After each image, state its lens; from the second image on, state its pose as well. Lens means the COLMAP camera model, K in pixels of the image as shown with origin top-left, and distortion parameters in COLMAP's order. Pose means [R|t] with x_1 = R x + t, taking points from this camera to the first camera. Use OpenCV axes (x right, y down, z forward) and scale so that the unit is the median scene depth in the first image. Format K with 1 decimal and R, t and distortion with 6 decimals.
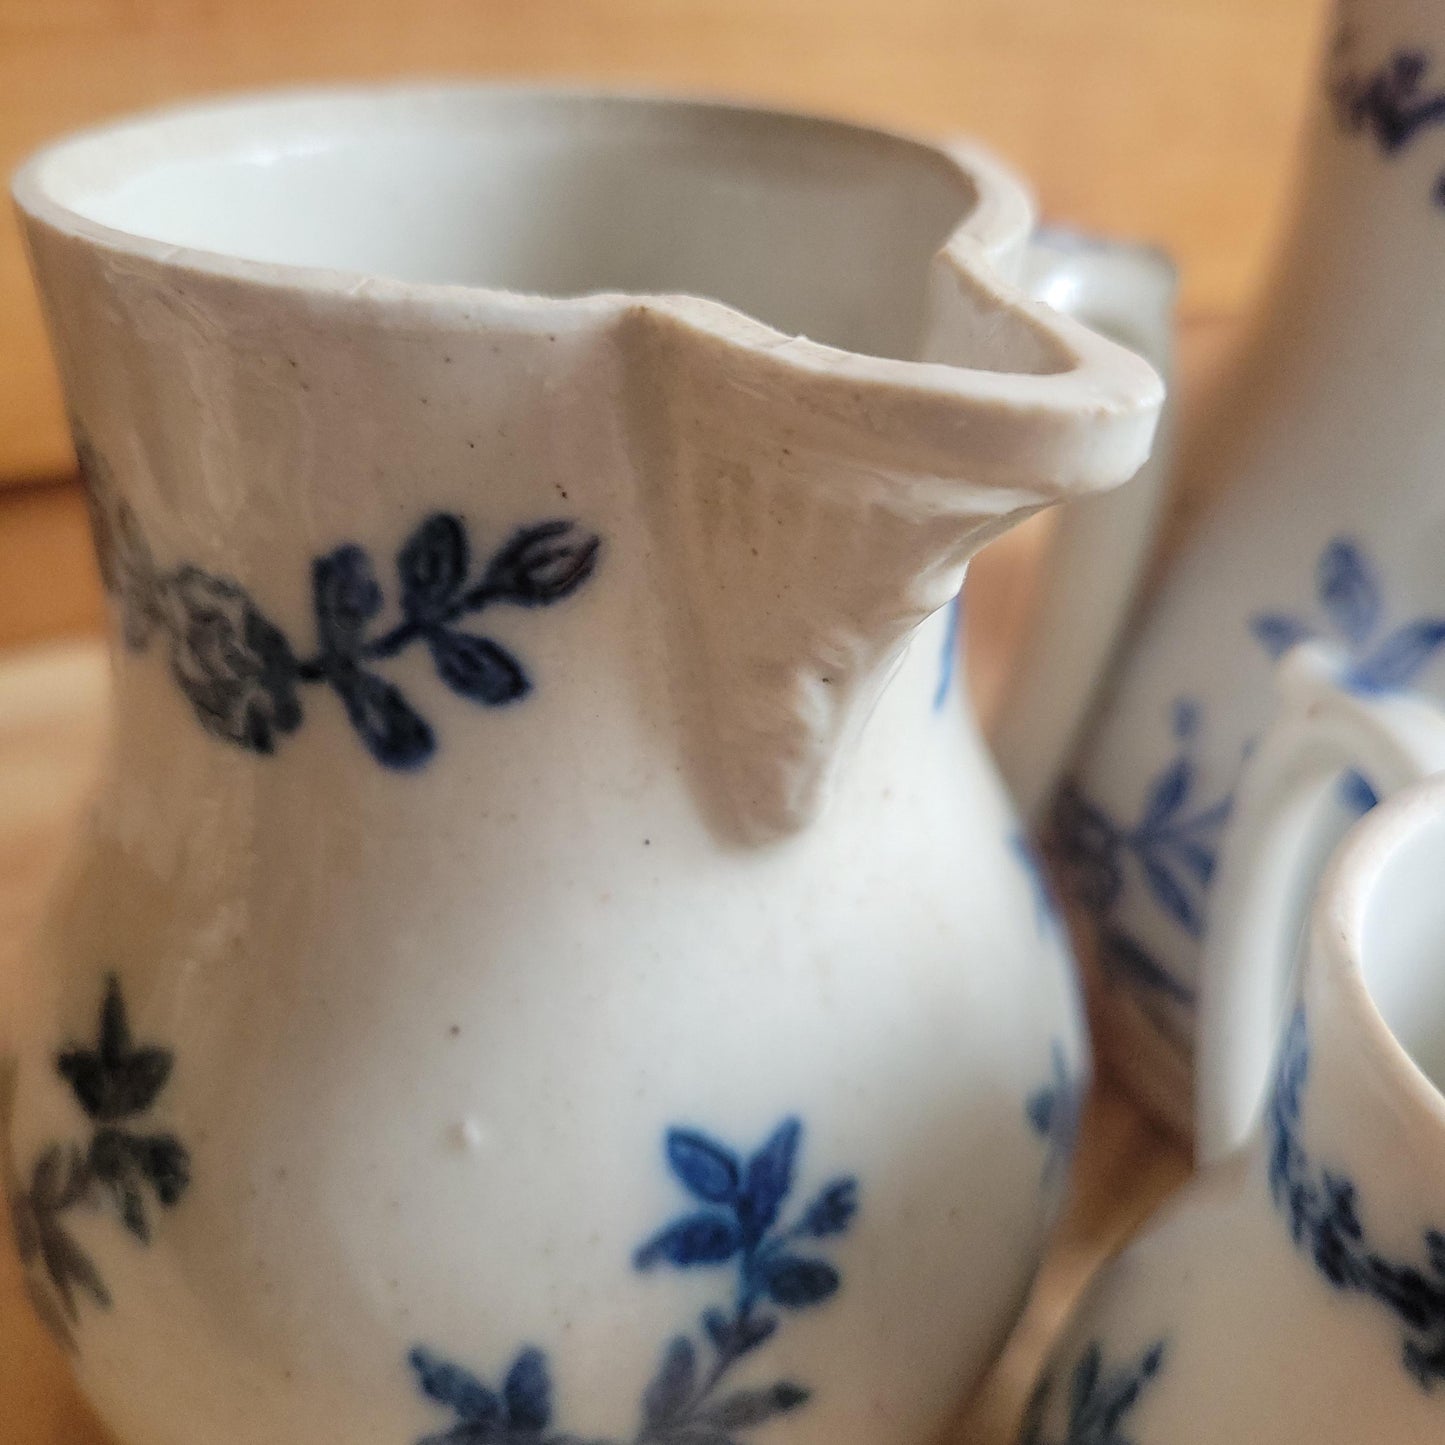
lens RADIAL K [[1570.8, 0, 720.8], [0, 1570.8, 698.7], [0, 0, 1]] dist [-0.036655, -0.006049]
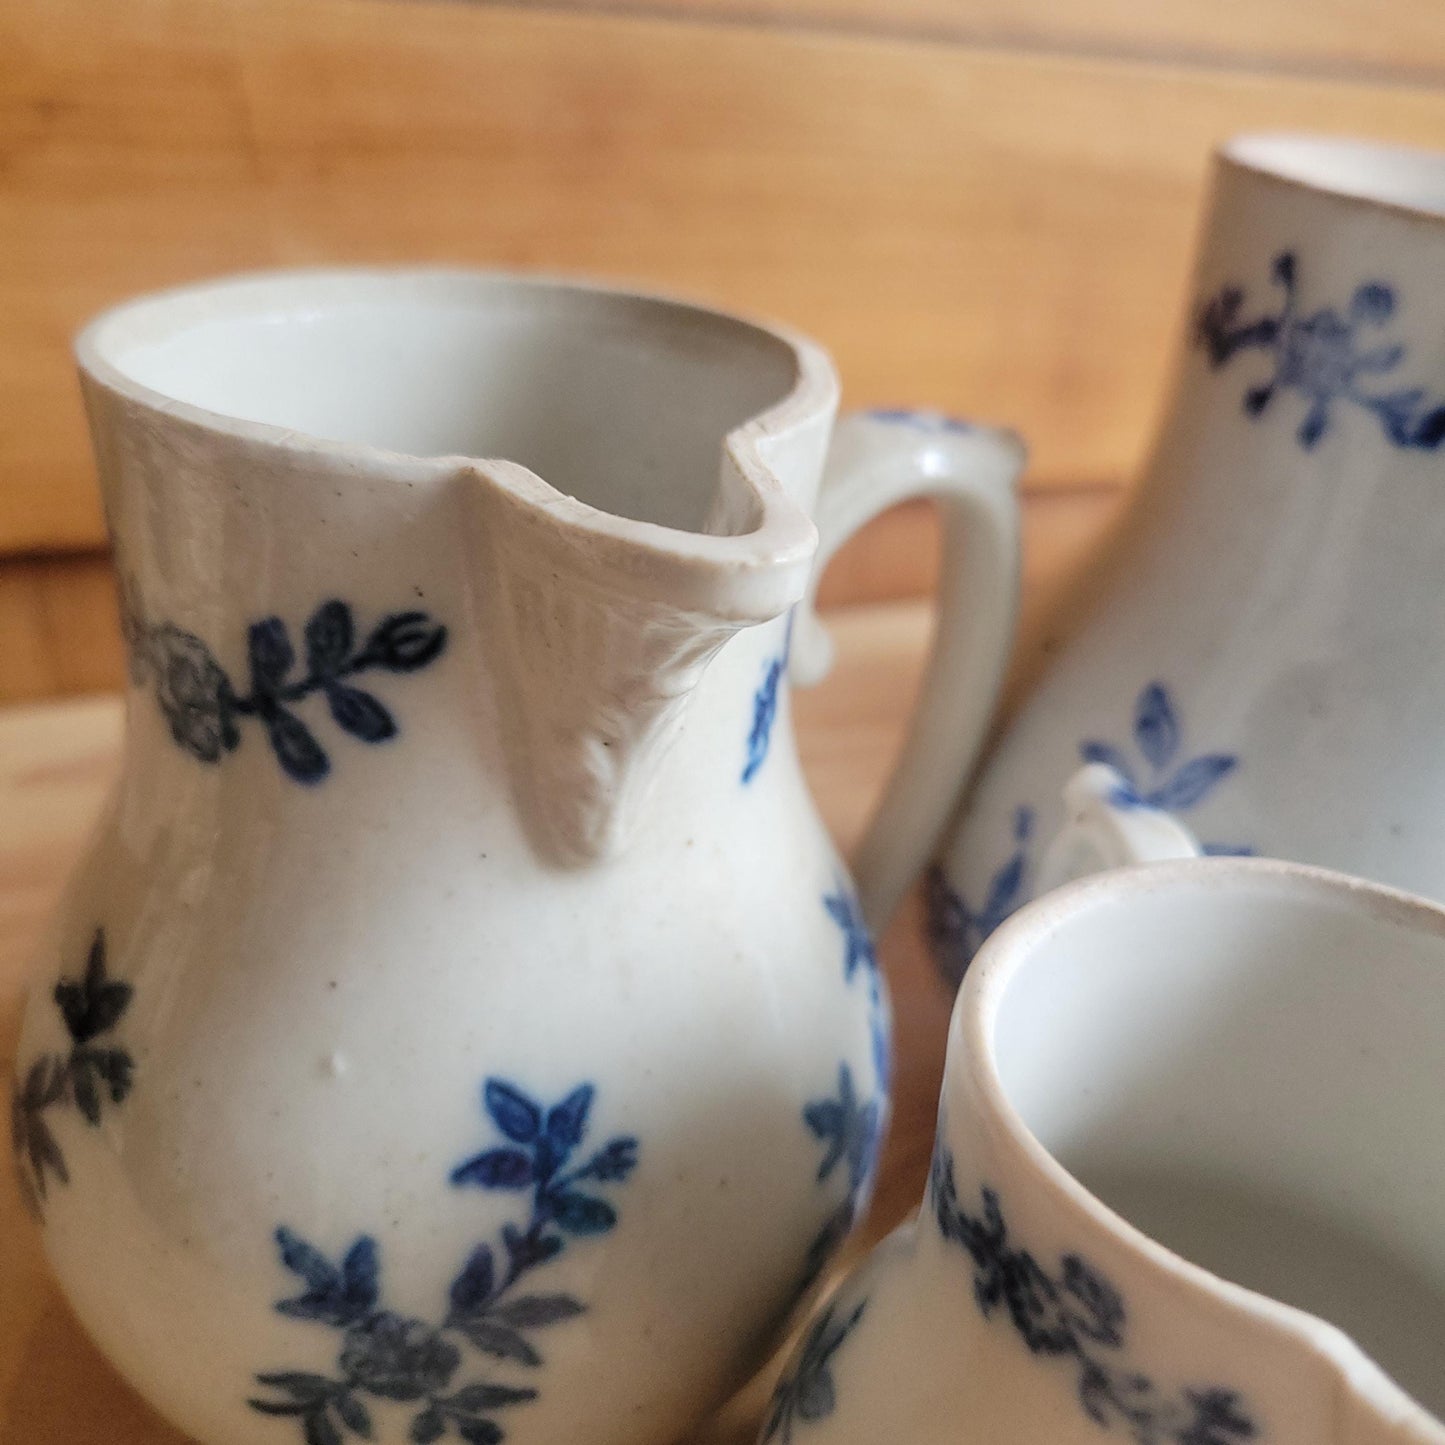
lens RADIAL K [[1496.8, 0, 704.8], [0, 1496.8, 722.5], [0, 0, 1]] dist [0.002651, -0.001178]
pose [[0.993125, 0.085385, -0.080069, 0.231329], [-0.089429, 0.994819, -0.048354, 0.022419], [0.075526, 0.055182, 0.995616, -0.263414]]
